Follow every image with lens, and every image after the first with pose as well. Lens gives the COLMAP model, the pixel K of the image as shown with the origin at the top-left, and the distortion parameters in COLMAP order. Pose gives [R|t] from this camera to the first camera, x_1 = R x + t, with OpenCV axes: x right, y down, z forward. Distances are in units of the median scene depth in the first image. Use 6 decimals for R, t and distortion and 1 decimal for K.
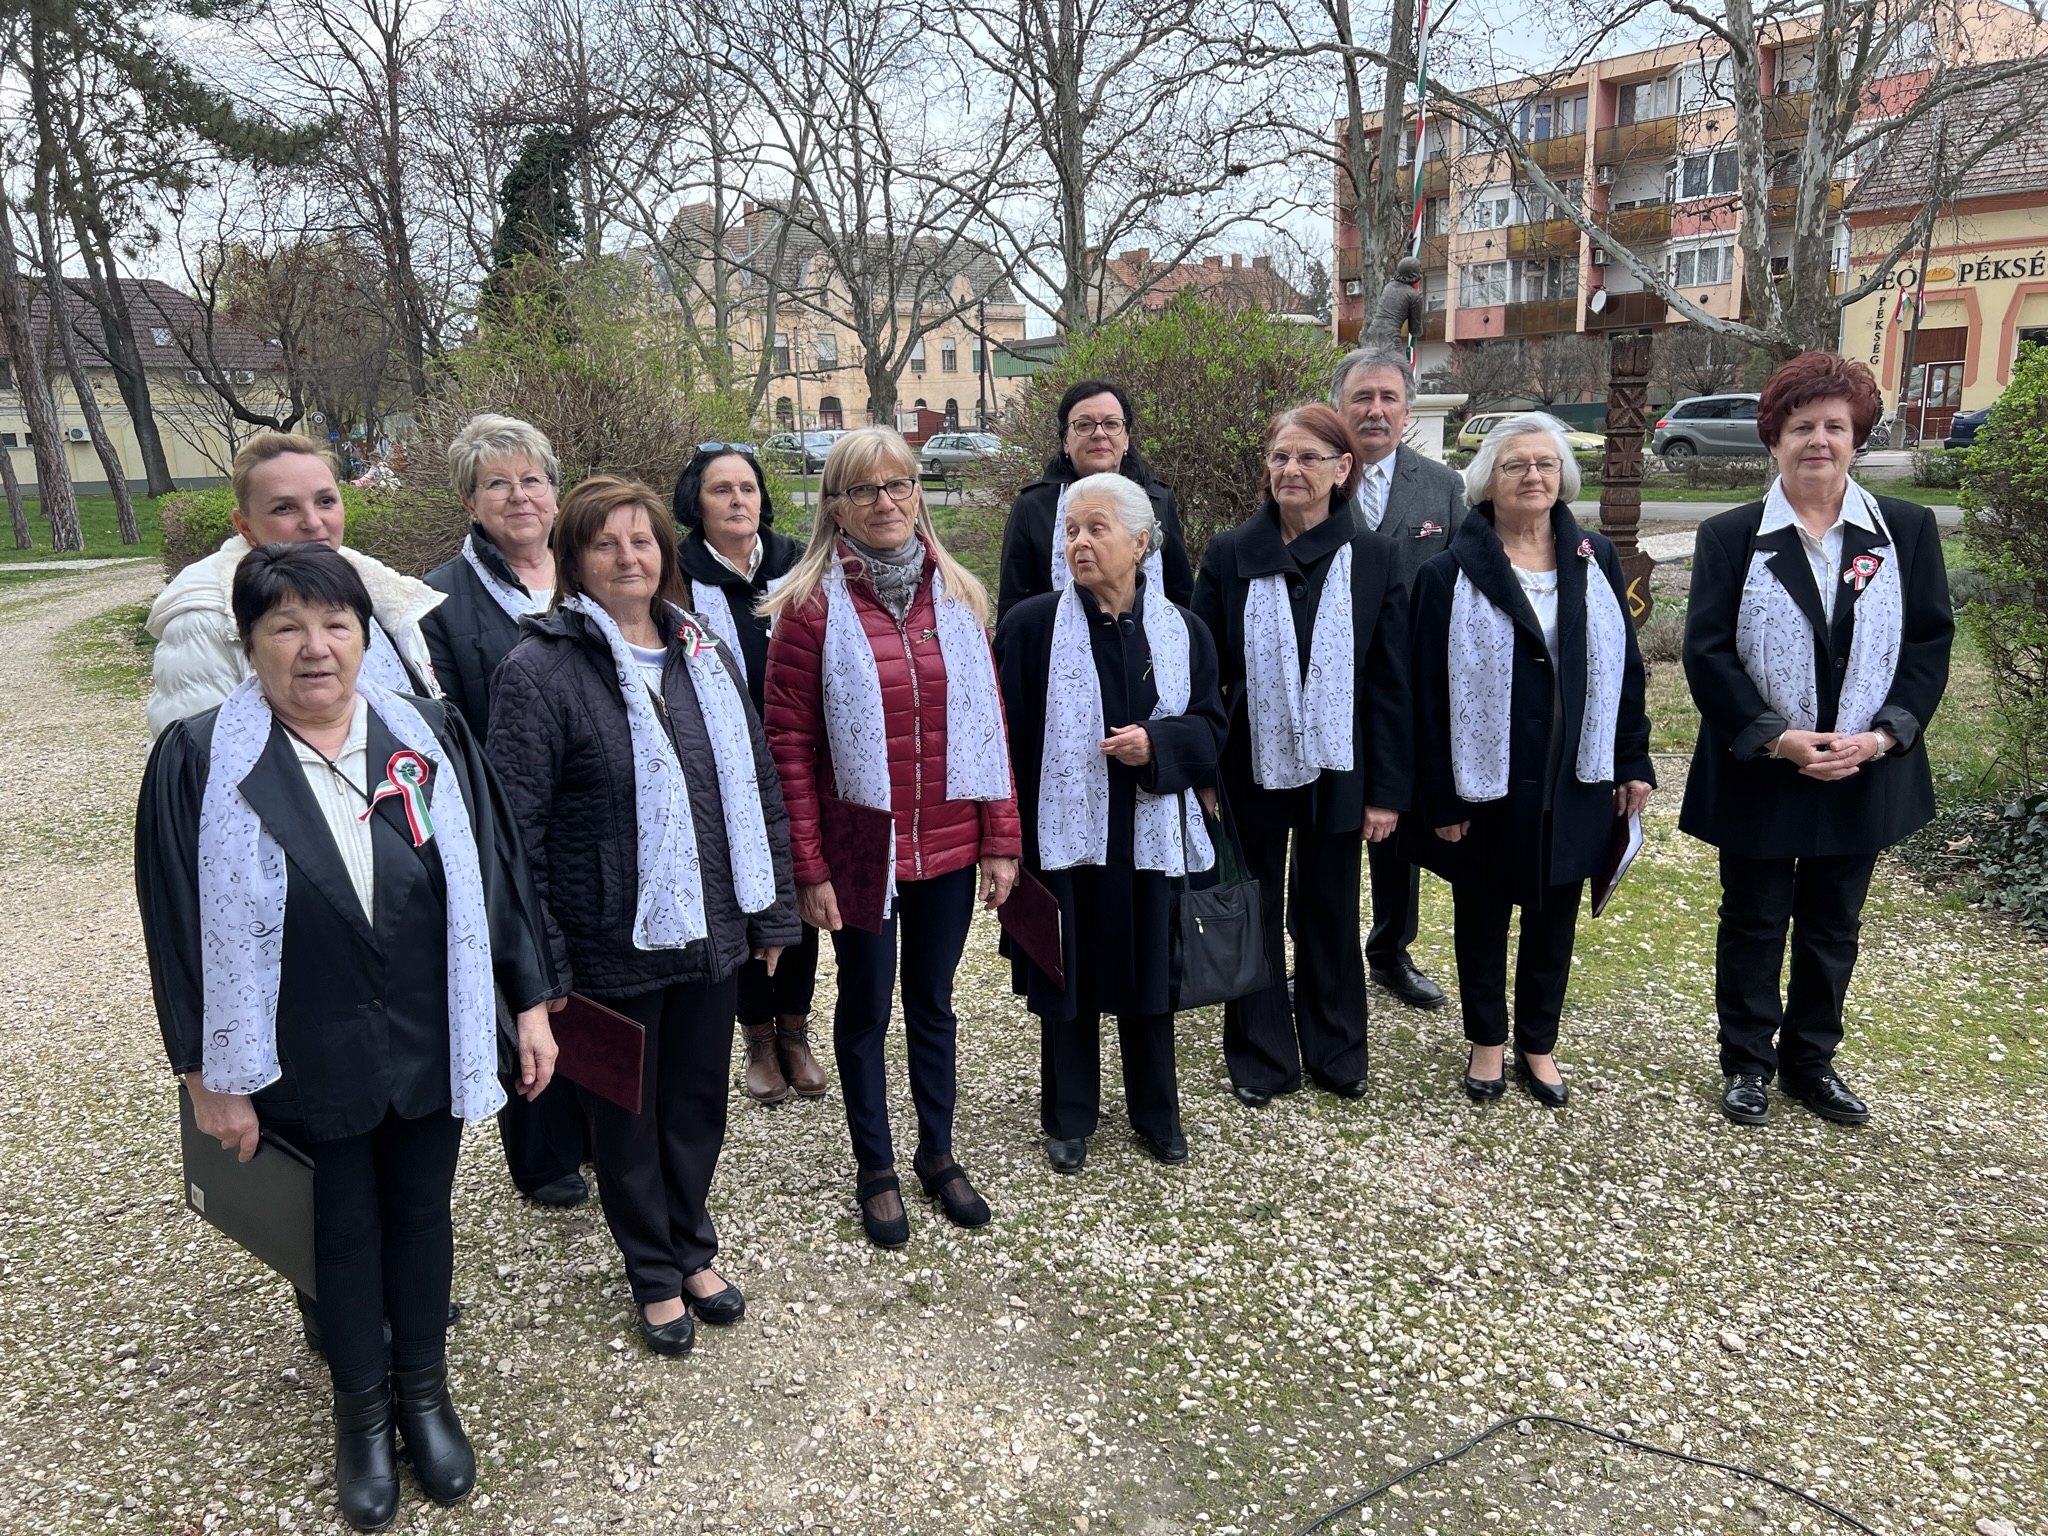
lens RADIAL K [[1524.5, 0, 1022.1], [0, 1524.5, 782.2], [0, 0, 1]] dist [0.012198, -0.022462]
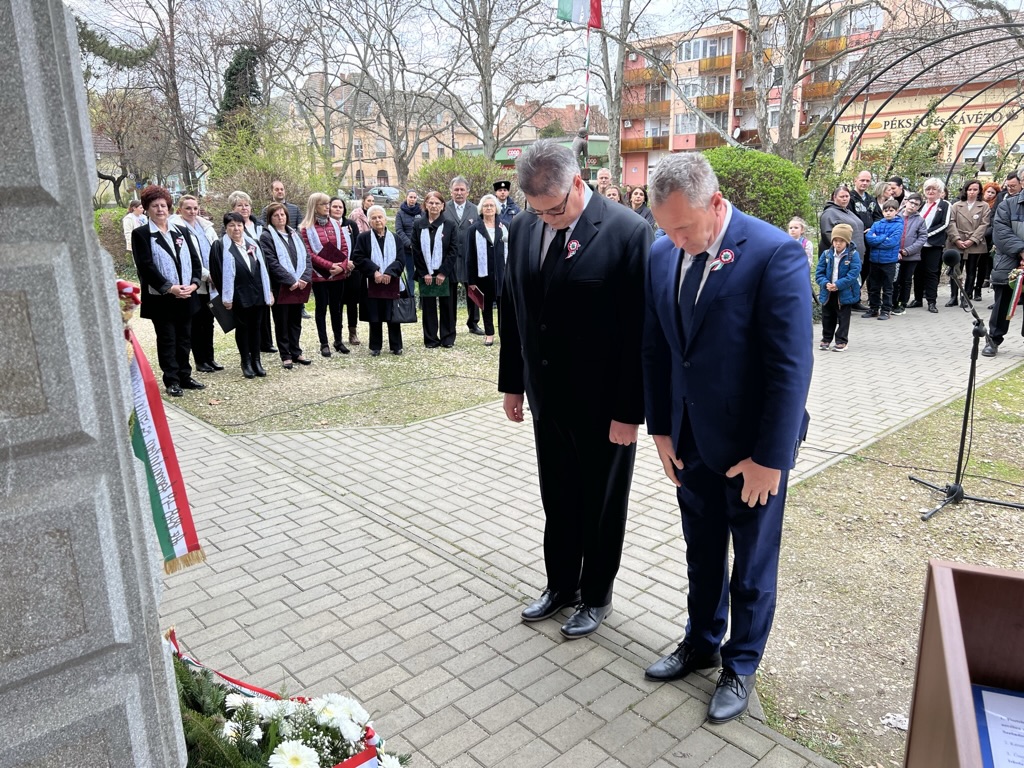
lens RADIAL K [[762.3, 0, 515.4], [0, 762.3, 377.5], [0, 0, 1]] dist [0.012198, -0.022462]
pose [[0.999048, 0.005935, 0.043230, 0.026175], [-0.006682, 0.999831, 0.017151, 0.020547], [-0.043120, -0.017424, 0.998918, -0.099808]]
